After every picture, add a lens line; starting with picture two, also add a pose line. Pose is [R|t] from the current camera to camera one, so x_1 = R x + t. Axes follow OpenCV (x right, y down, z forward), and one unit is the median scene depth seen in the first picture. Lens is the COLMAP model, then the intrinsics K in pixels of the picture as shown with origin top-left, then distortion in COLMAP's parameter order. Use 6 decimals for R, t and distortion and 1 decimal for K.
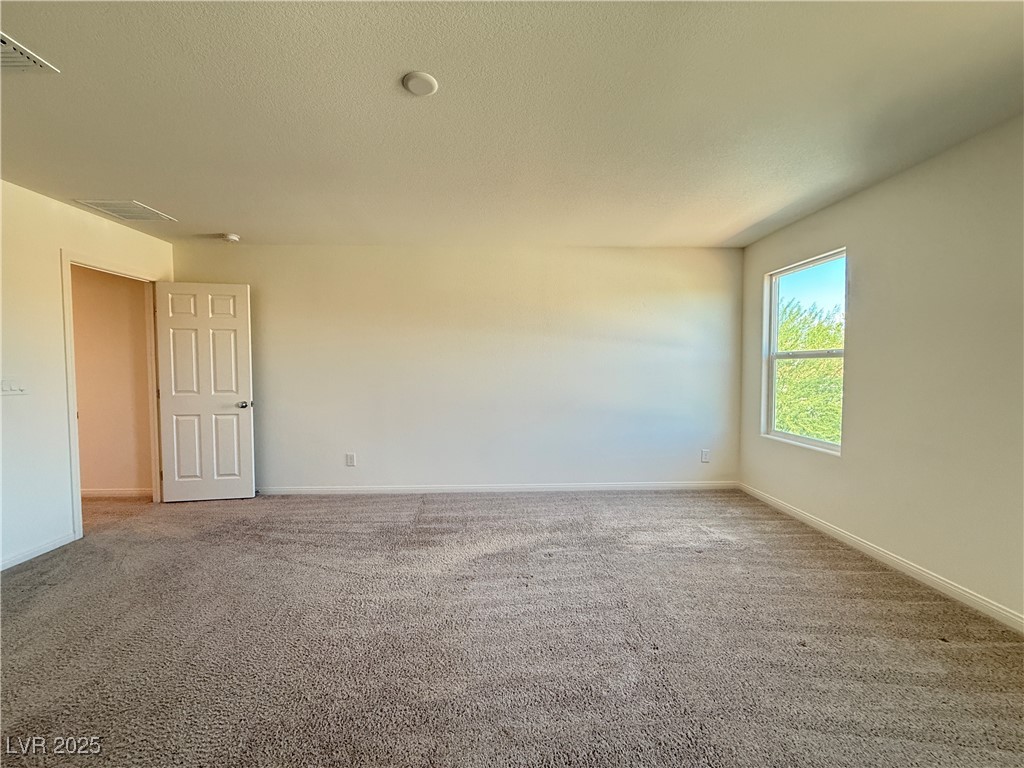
lens RADIAL K [[408.4, 0, 509.6], [0, 408.4, 383.3], [0, 0, 1]] dist [0.000171, 0.000341]
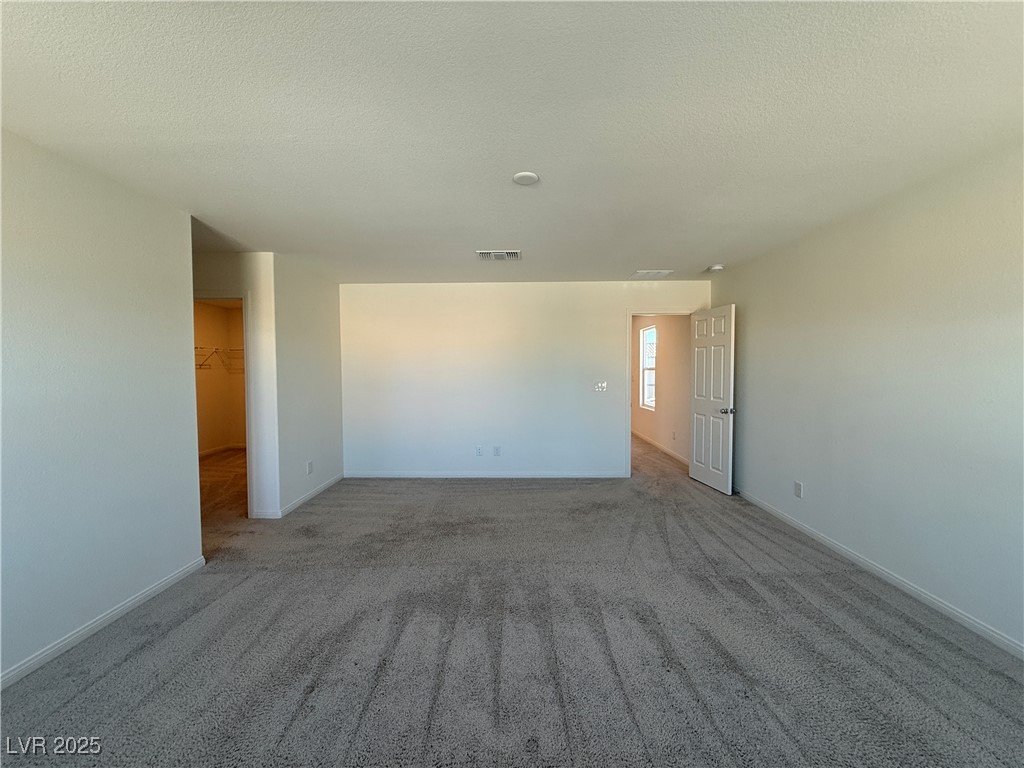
lens RADIAL K [[408.4, 0, 509.6], [0, 408.4, 383.3], [0, 0, 1]] dist [0.000171, 0.000341]
pose [[-0.069170, 0.037740, -0.996891, 0.554732], [-0.029388, 0.998773, 0.039851, -0.055799], [0.997172, 0.032053, -0.067976, 0.506607]]
